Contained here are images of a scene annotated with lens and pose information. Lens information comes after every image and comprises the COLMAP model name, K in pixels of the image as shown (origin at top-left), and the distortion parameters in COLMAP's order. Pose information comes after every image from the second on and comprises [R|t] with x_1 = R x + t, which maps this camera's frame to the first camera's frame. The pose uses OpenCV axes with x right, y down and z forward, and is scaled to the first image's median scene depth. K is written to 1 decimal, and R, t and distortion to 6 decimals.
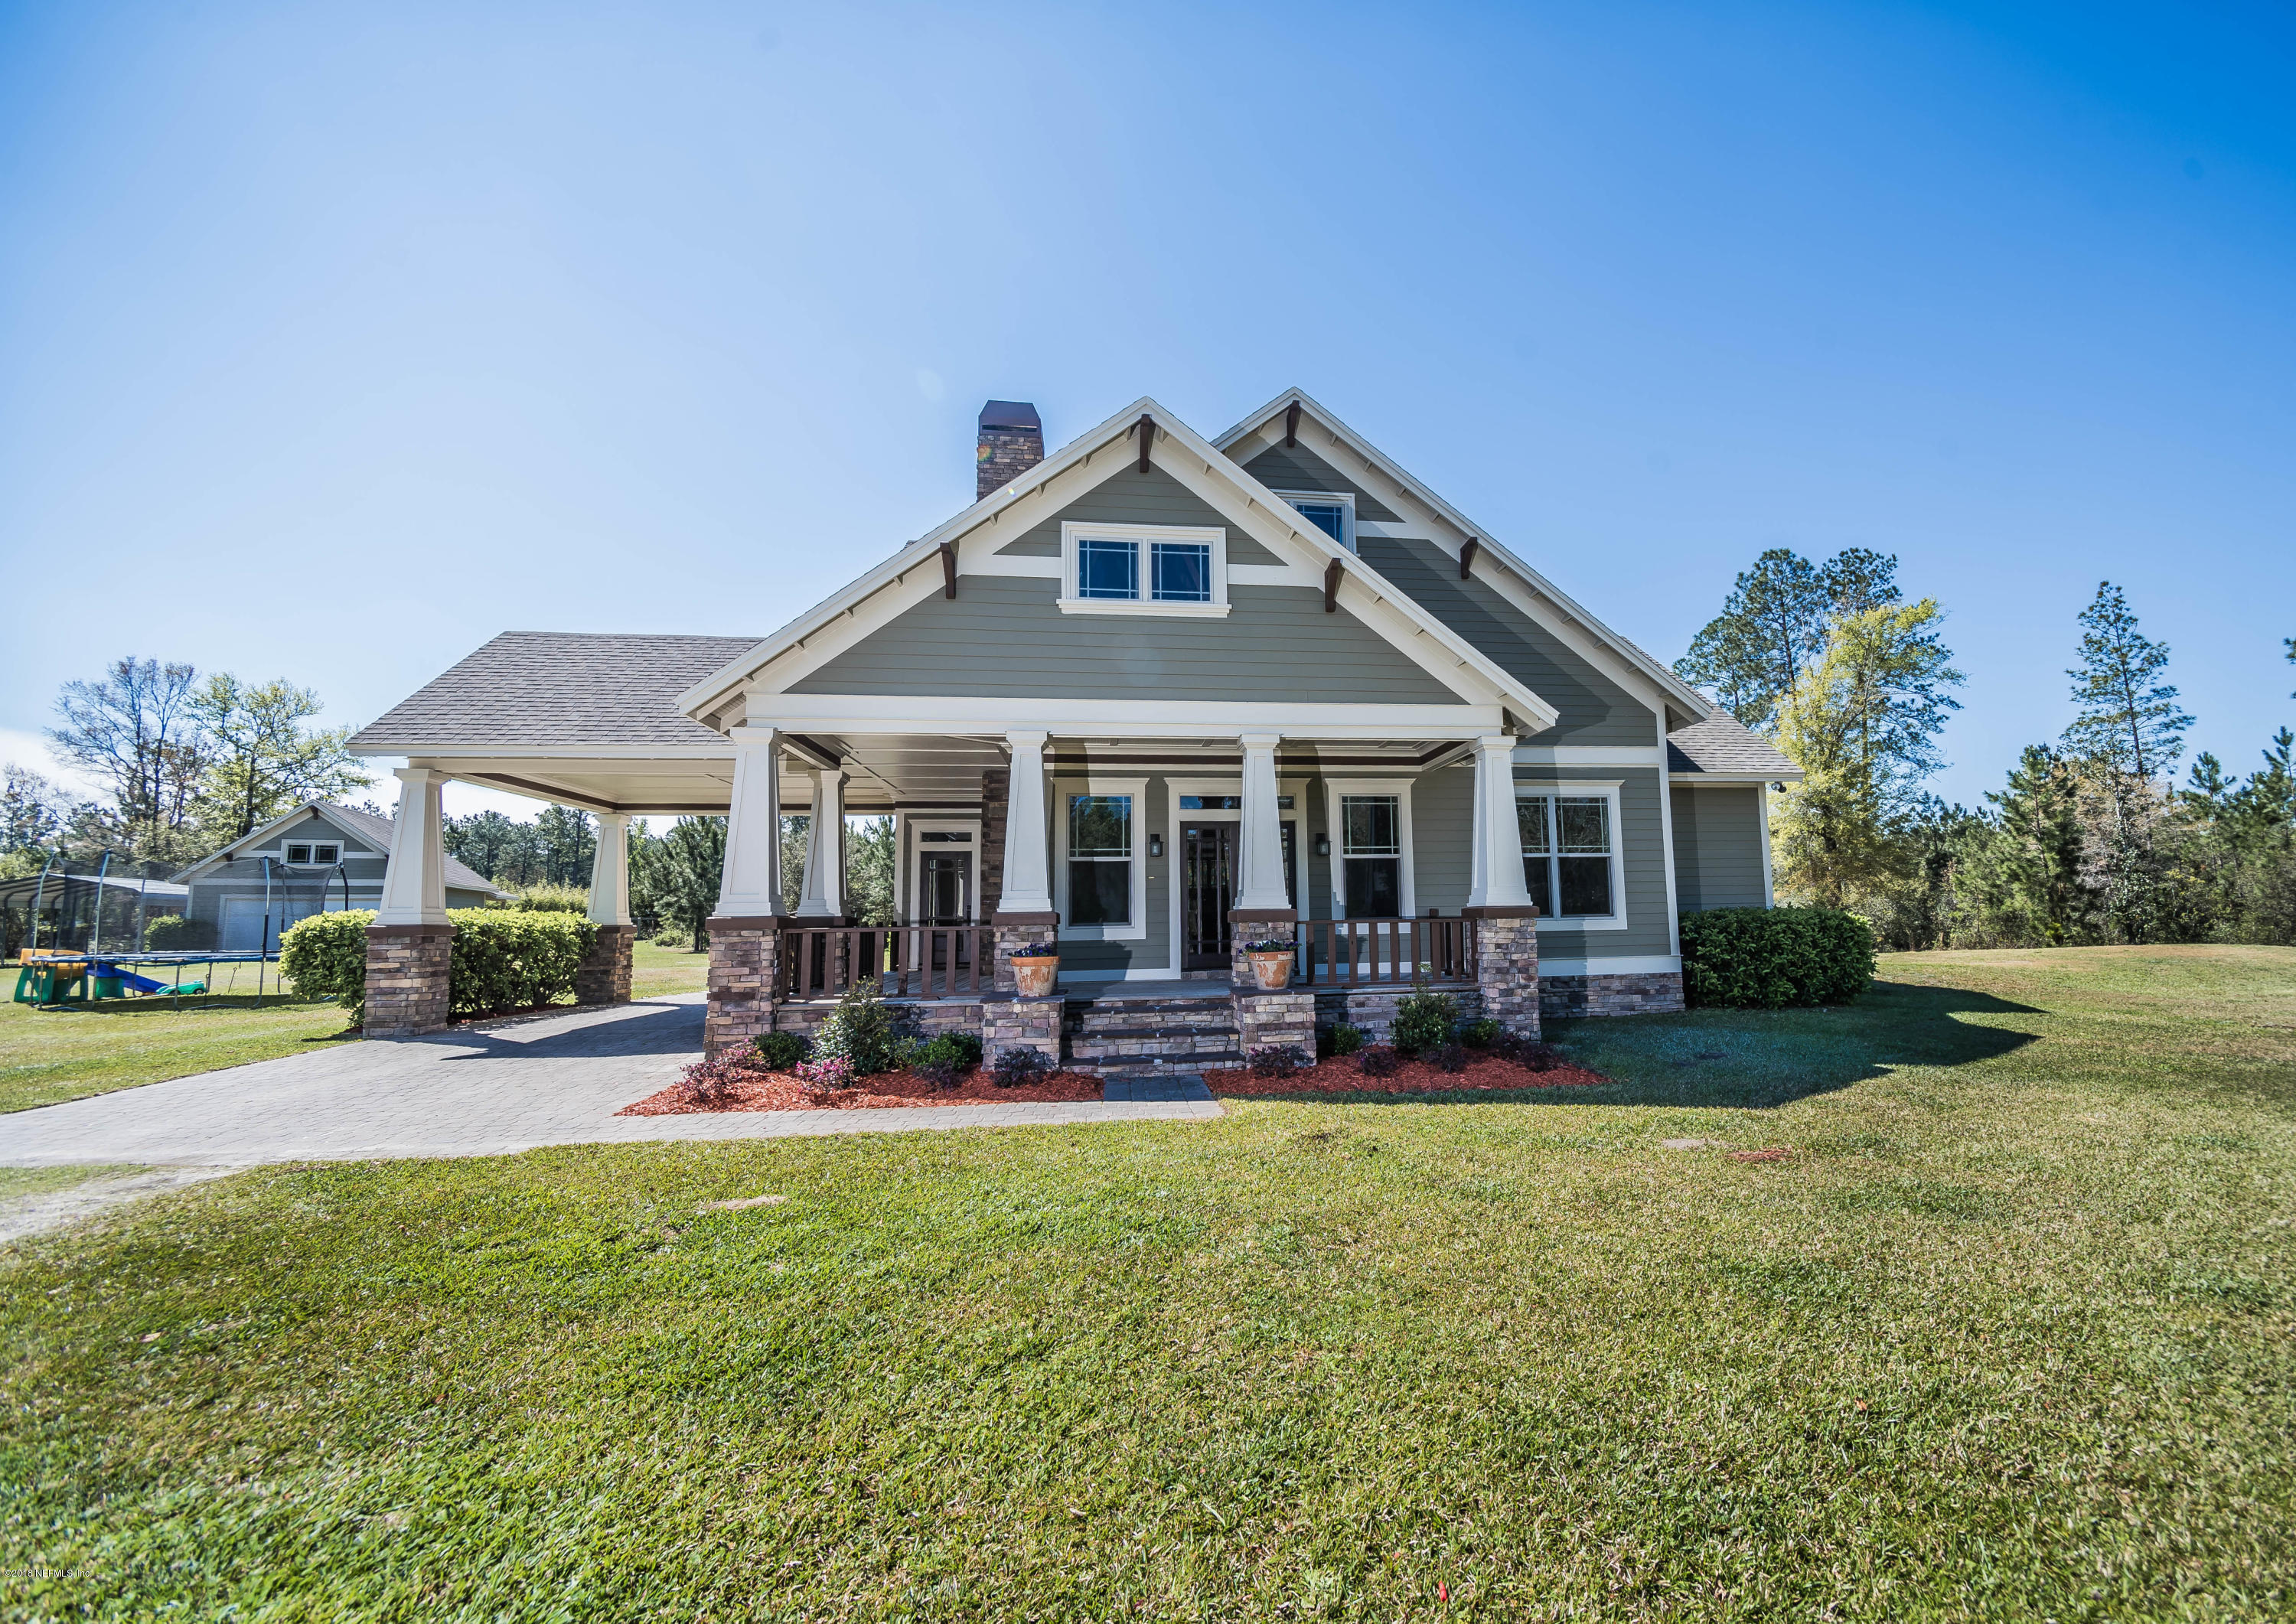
lens RADIAL K [[992.4, 0, 1259.0], [0, 992.4, 815.4], [0, 0, 1]] dist [-0.022166, -0.000609]
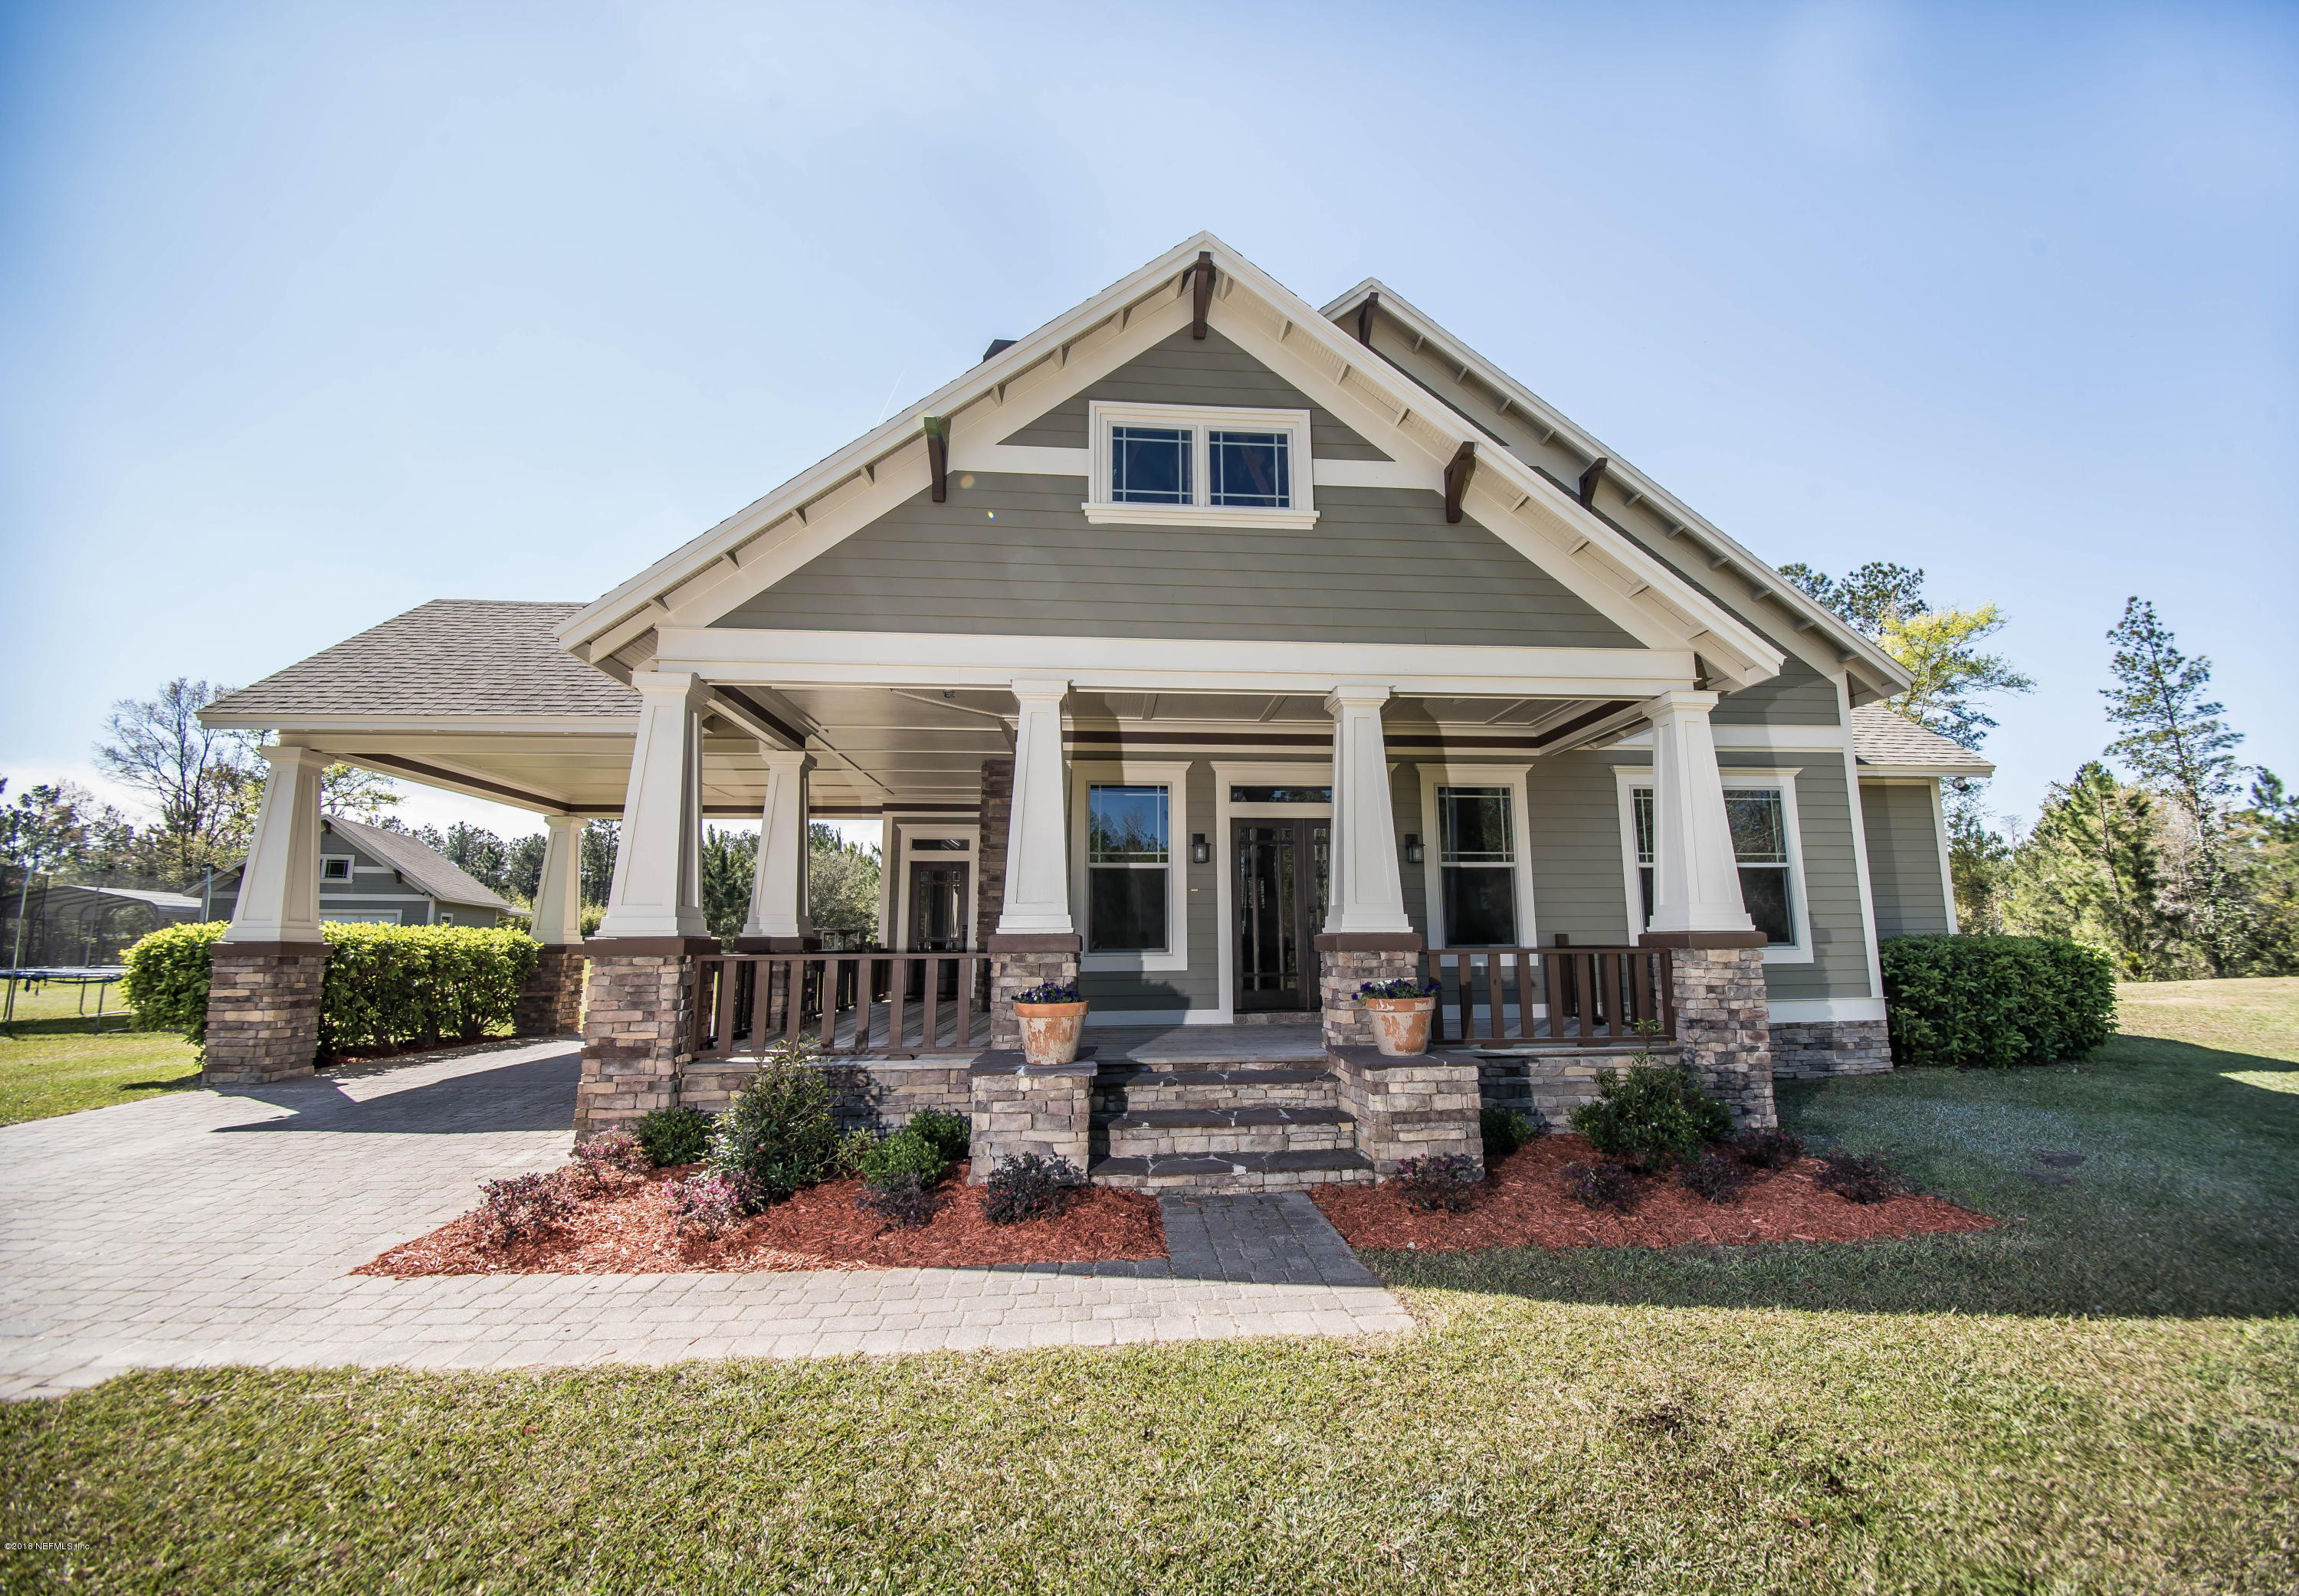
lens RADIAL K [[932.7, 0, 1186.8], [0, 932.7, 799.9], [0, 0, 1]] dist [-0.024864, -0.001398]
pose [[0.998154, 0.000238, -0.060739, -0.067740], [-0.003058, 0.998921, -0.046330, 0.024925], [0.060662, 0.046431, 0.997078, 0.262918]]
